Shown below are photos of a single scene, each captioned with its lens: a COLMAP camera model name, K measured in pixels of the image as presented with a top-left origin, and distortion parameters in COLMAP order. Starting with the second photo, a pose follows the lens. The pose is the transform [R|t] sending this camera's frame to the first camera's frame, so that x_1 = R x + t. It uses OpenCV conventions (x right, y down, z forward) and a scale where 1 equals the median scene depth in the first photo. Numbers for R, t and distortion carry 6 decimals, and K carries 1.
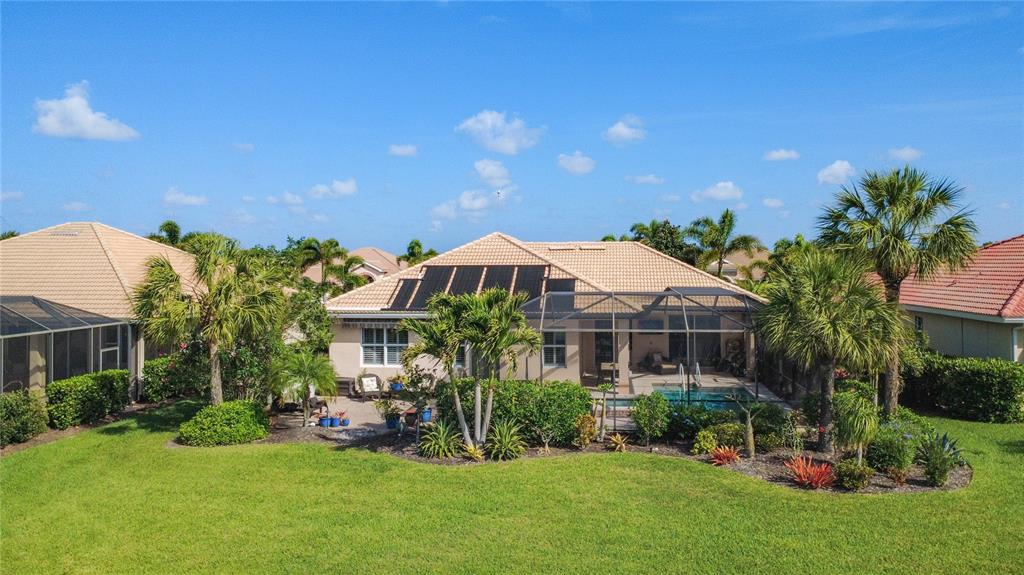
lens RADIAL K [[788.7, 0, 513.8], [0, 788.7, 256.8], [0, 0, 1]] dist [-0.015824, -0.003835]
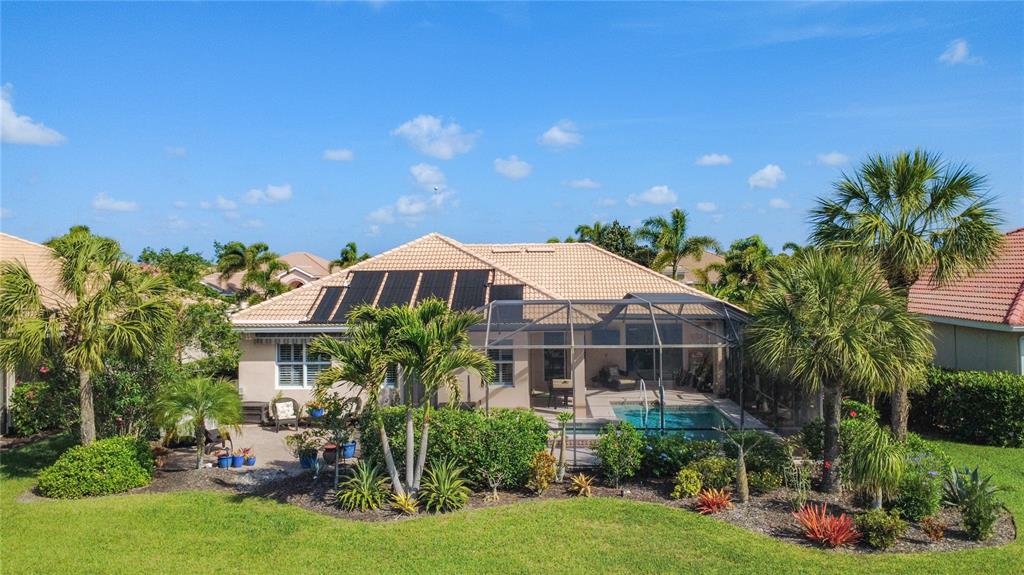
lens RADIAL K [[755.4, 0, 512.0], [0, 755.4, 287.5], [0, 0, 1]] dist [0.001667, -0.000992]
pose [[0.996755, -0.009167, 0.079975, -0.001255], [0.006383, 0.999367, 0.035004, 0.001567], [-0.080246, -0.034380, 0.996182, 0.188283]]
